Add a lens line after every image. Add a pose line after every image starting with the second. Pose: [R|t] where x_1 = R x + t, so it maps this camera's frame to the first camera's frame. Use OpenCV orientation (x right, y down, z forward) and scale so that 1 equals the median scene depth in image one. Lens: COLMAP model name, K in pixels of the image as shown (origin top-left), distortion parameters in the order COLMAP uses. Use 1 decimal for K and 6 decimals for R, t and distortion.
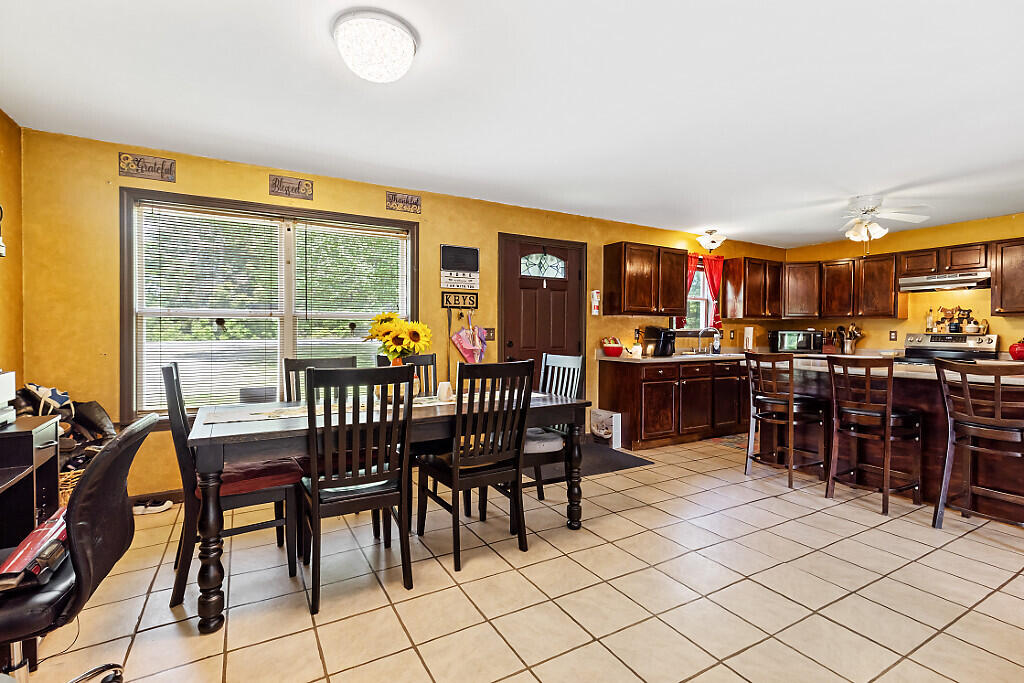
lens RADIAL K [[464.3, 0, 508.5], [0, 464.3, 337.7], [0, 0, 1]] dist [0.000652, 0.000299]
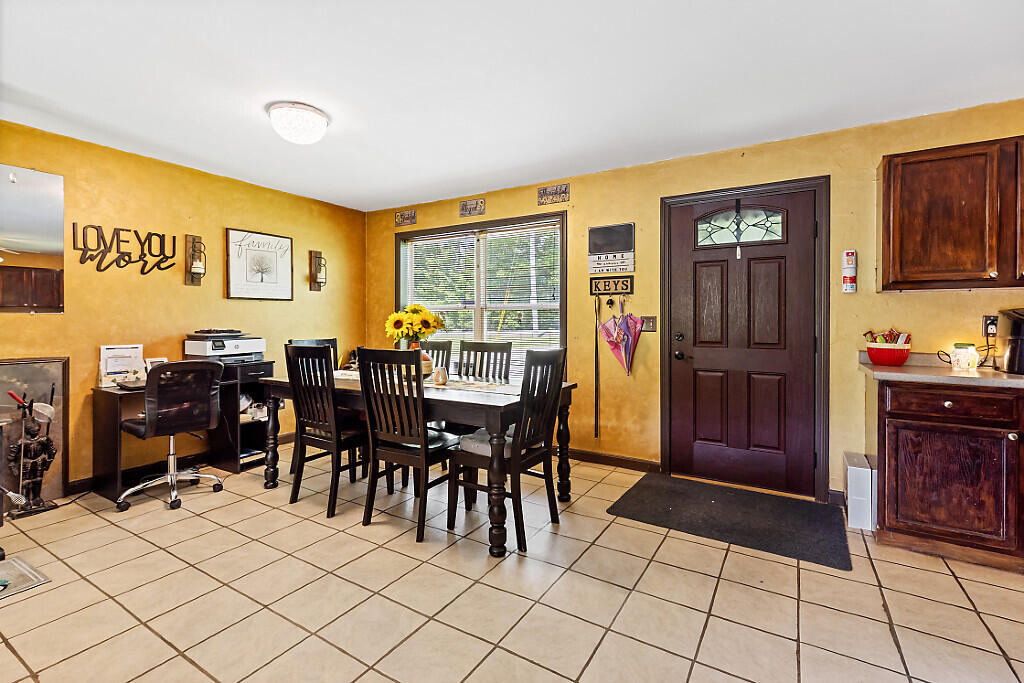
lens RADIAL K [[466.6, 0, 506.2], [0, 466.6, 322.2], [0, 0, 1]] dist [0.006183, -0.000555]
pose [[0.480295, 0.000677, -0.877107, 0.491088], [-0.012927, 0.999897, -0.006307, -0.001878], [0.877012, 0.014368, 0.480254, 0.330154]]
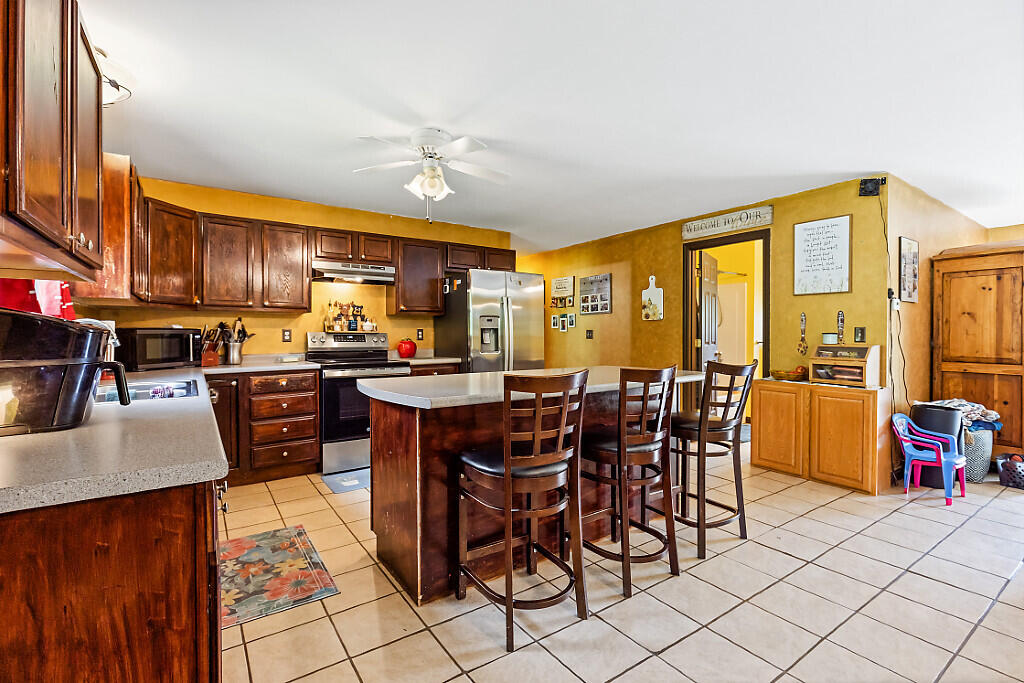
lens RADIAL K [[464.3, 0, 508.5], [0, 464.3, 337.7], [0, 0, 1]] dist [0.000652, 0.000299]
pose [[-0.079336, -0.016626, 0.996709, 0.055096], [0.015005, 0.999728, 0.017871, -0.009850], [-0.996735, 0.016373, -0.079065, 0.788282]]
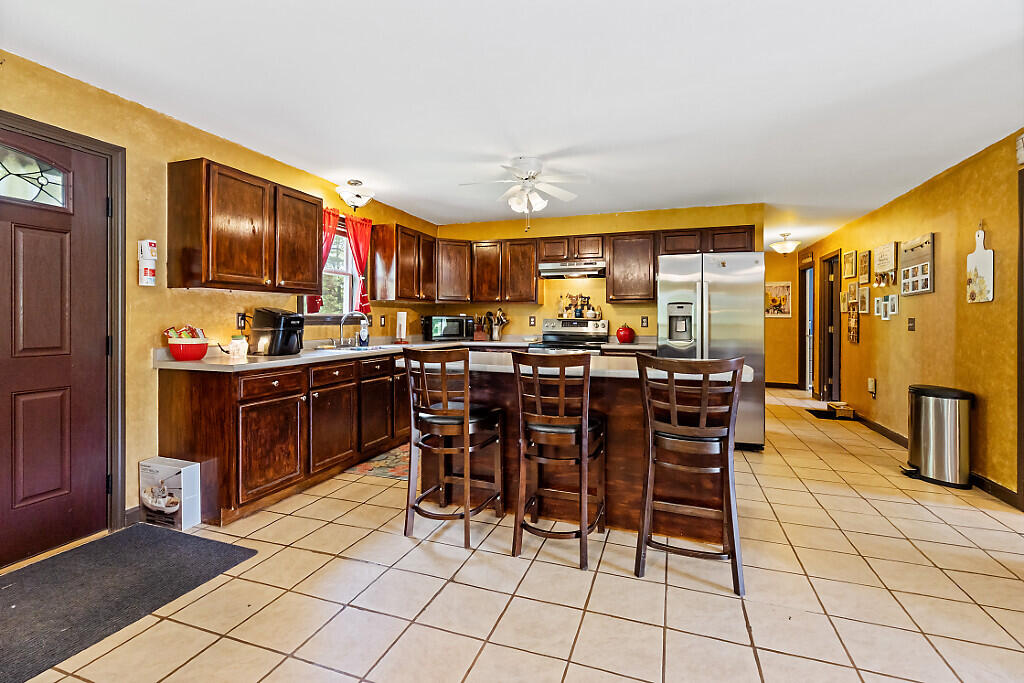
lens RADIAL K [[466.6, 0, 506.2], [0, 466.6, 322.2], [0, 0, 1]] dist [0.006183, -0.000555]
pose [[0.757195, -0.006320, 0.653158, 0.144491], [0.008215, 0.999966, 0.000152, -0.003338], [-0.653137, 0.005251, 0.757221, 0.310079]]
